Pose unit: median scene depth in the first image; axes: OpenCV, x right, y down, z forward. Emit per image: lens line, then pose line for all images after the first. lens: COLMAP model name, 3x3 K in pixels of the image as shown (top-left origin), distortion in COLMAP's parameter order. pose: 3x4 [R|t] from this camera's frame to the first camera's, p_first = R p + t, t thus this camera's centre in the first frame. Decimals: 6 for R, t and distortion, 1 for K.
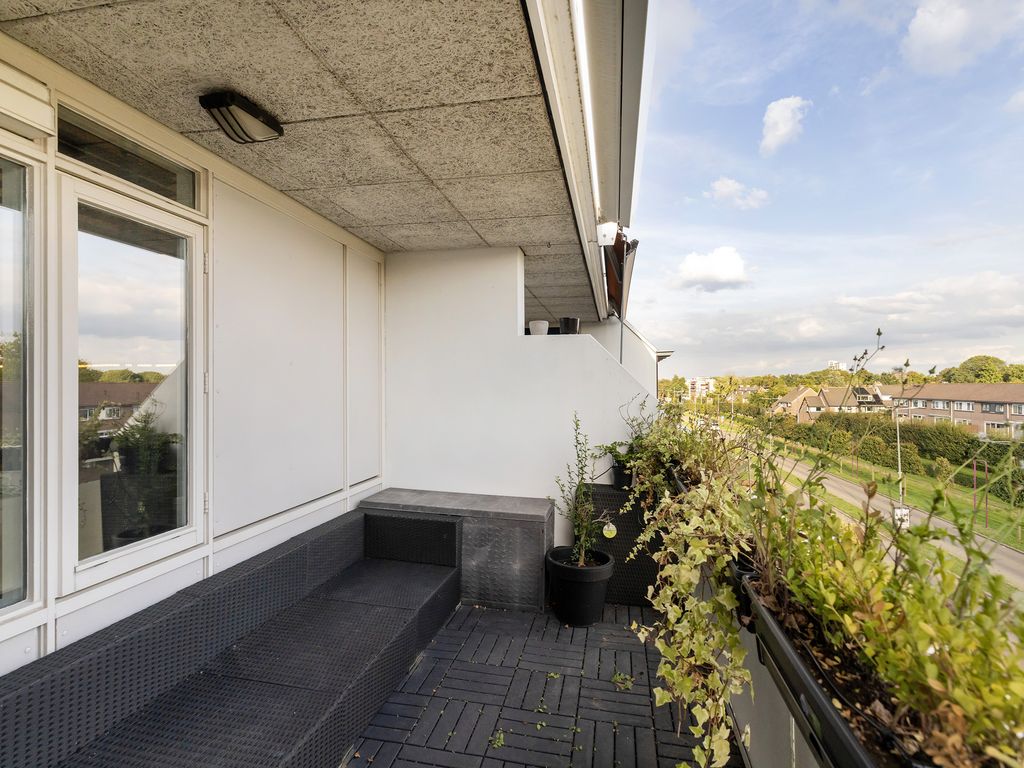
lens RADIAL K [[527.2, 0, 512.0], [0, 527.2, 384.0], [0, 0, 1]] dist [0.004593, 0.000538]
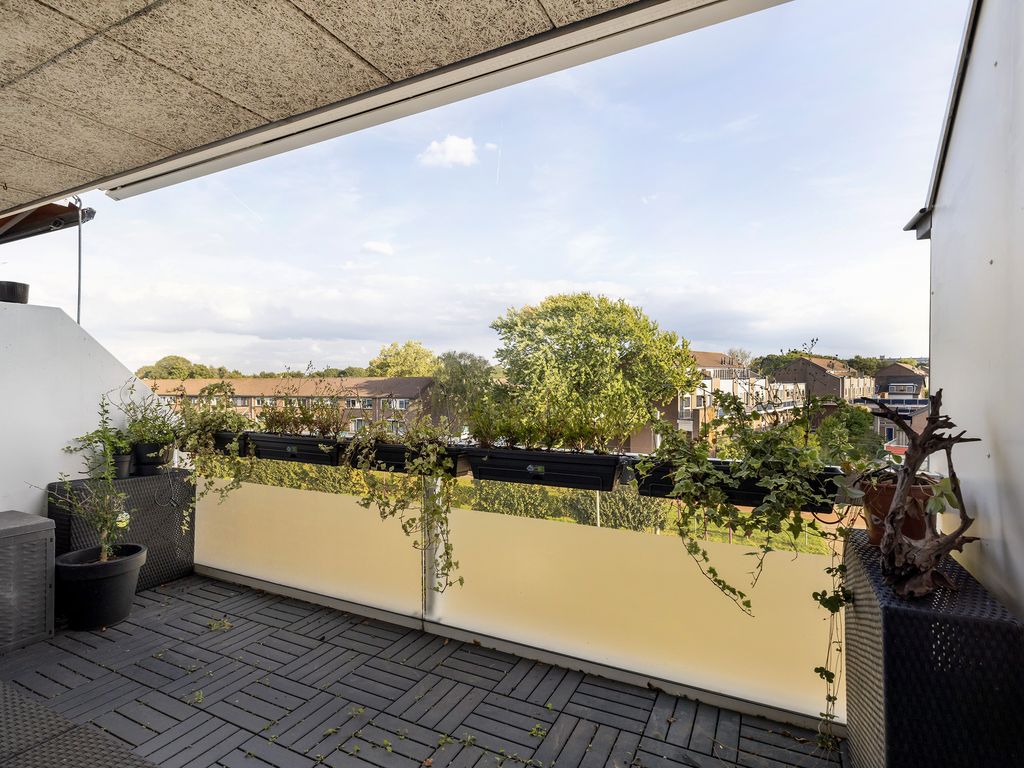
lens RADIAL K [[523.1, 0, 510.3], [0, 523.1, 392.4], [0, 0, 1]] dist [0.000822, 0.000207]
pose [[0.265101, -0.022612, 0.963955, -0.500156], [0.001007, 0.999731, 0.023175, 0.025205], [-0.964220, -0.005172, 0.265053, 0.074283]]
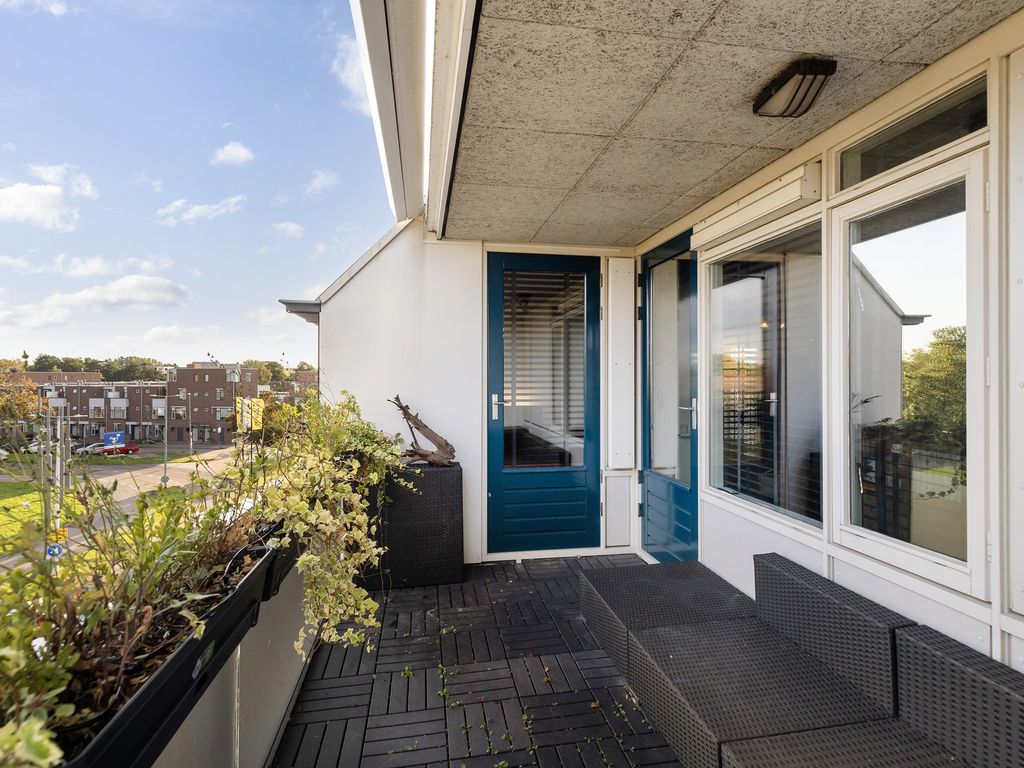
lens RADIAL K [[529.6, 0, 512.9], [0, 529.6, 375.4], [0, 0, 1]] dist [0.004055, 0.000617]
pose [[-0.934887, 0.001847, -0.354941, 0.153874], [0.002928, 0.999993, -0.002509, 0.001432], [0.354933, -0.003385, -0.934886, 0.907866]]
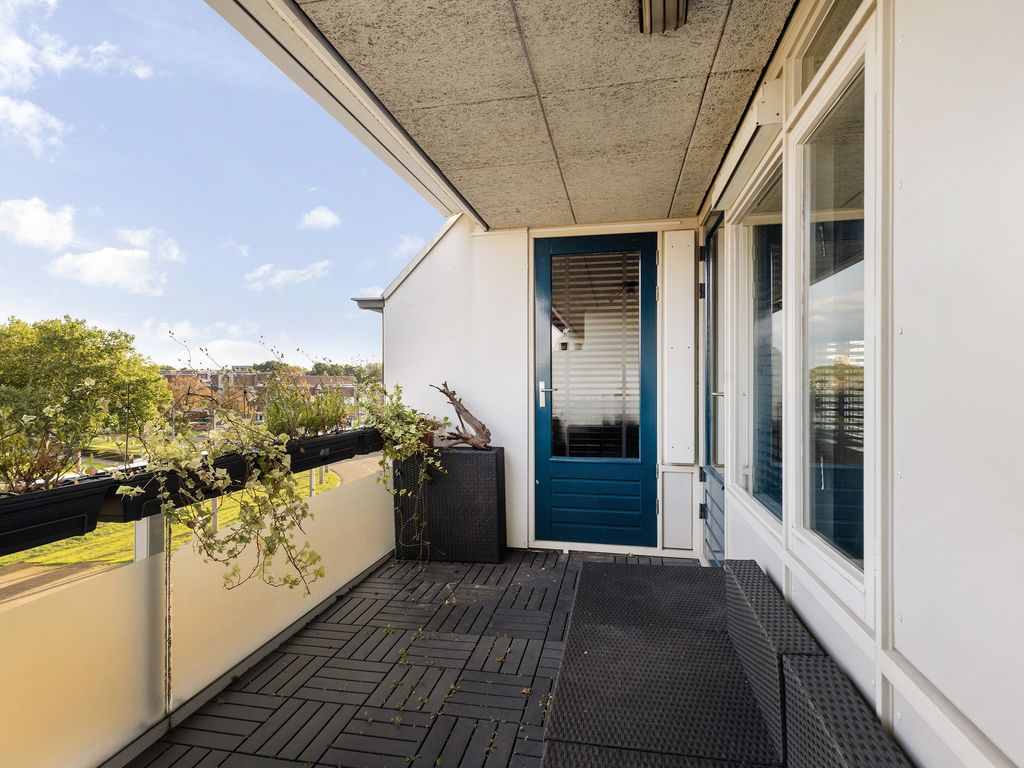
lens RADIAL K [[527.2, 0, 512.0], [0, 527.2, 384.0], [0, 0, 1]] dist [0.004593, 0.000538]
pose [[-0.999930, 0.005494, 0.010480, -0.153493], [0.005573, 0.999956, 0.007495, 0.034721], [-0.010439, 0.007553, -0.999917, 0.955898]]
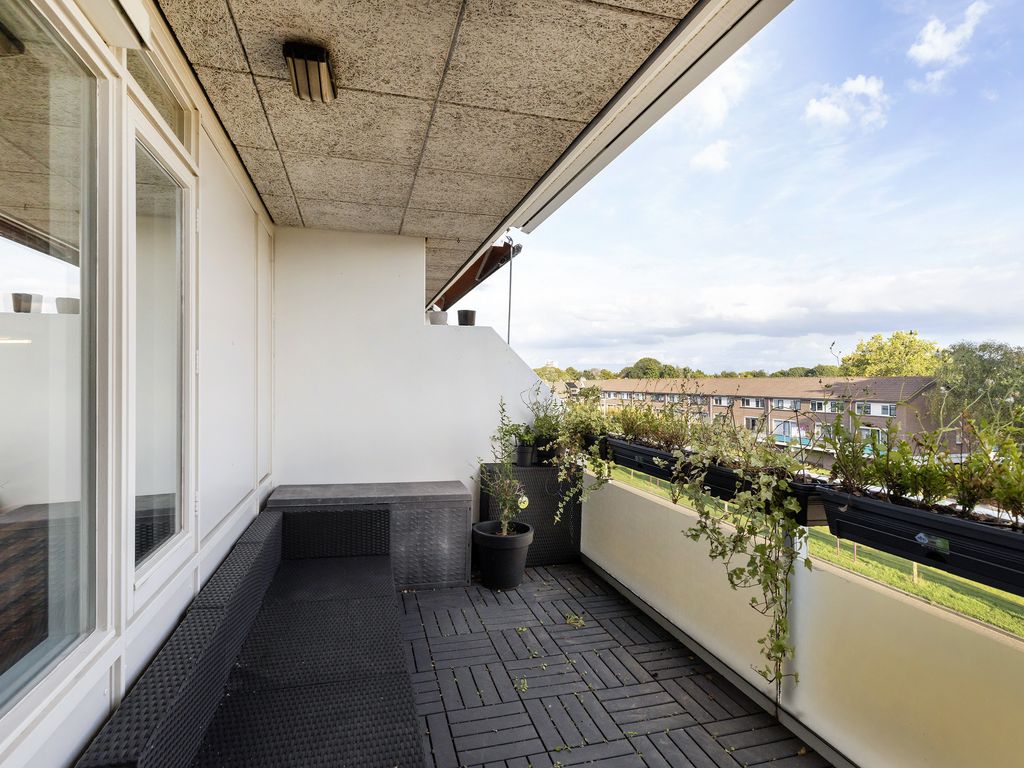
lens RADIAL K [[529.0, 0, 509.5], [0, 529.0, 378.9], [0, 0, 1]] dist [0.004386, 0.000002]
pose [[0.889774, 0.002420, 0.456396, -0.331600], [-0.002196, 0.999997, -0.001021, 0.015730], [-0.456397, -0.000094, 0.889776, 0.009581]]
